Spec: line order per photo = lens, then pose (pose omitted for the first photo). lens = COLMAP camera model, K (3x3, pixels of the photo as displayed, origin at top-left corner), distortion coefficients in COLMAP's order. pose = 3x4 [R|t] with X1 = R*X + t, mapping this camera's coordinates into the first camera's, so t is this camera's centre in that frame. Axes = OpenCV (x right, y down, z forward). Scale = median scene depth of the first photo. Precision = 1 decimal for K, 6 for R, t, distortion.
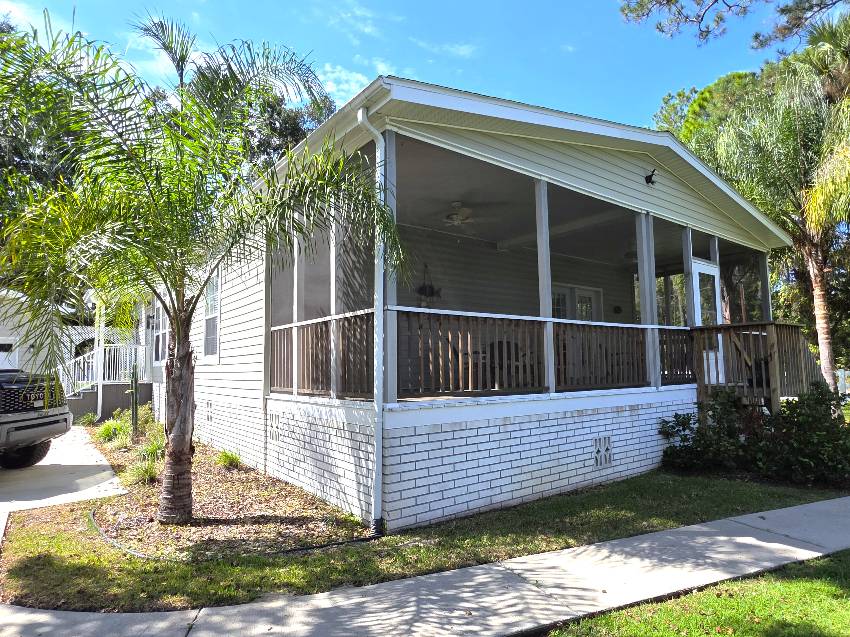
lens RADIAL K [[502.9, 0, 428.6], [0, 502.9, 321.8], [0, 0, 1]] dist [0.002143, -0.000788]
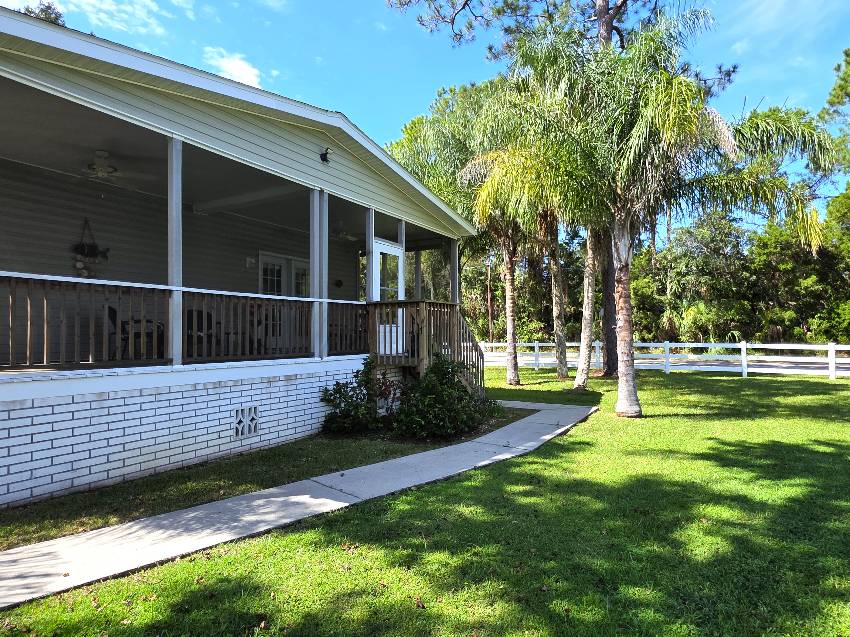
lens RADIAL K [[493.6, 0, 425.4], [0, 493.6, 323.2], [0, 0, 1]] dist [-0.000605, -0.000380]
pose [[0.926762, 0.019141, 0.375161, 0.331551], [-0.042380, 0.997652, 0.053791, -0.009138], [-0.373251, -0.065751, 0.925398, -0.044803]]
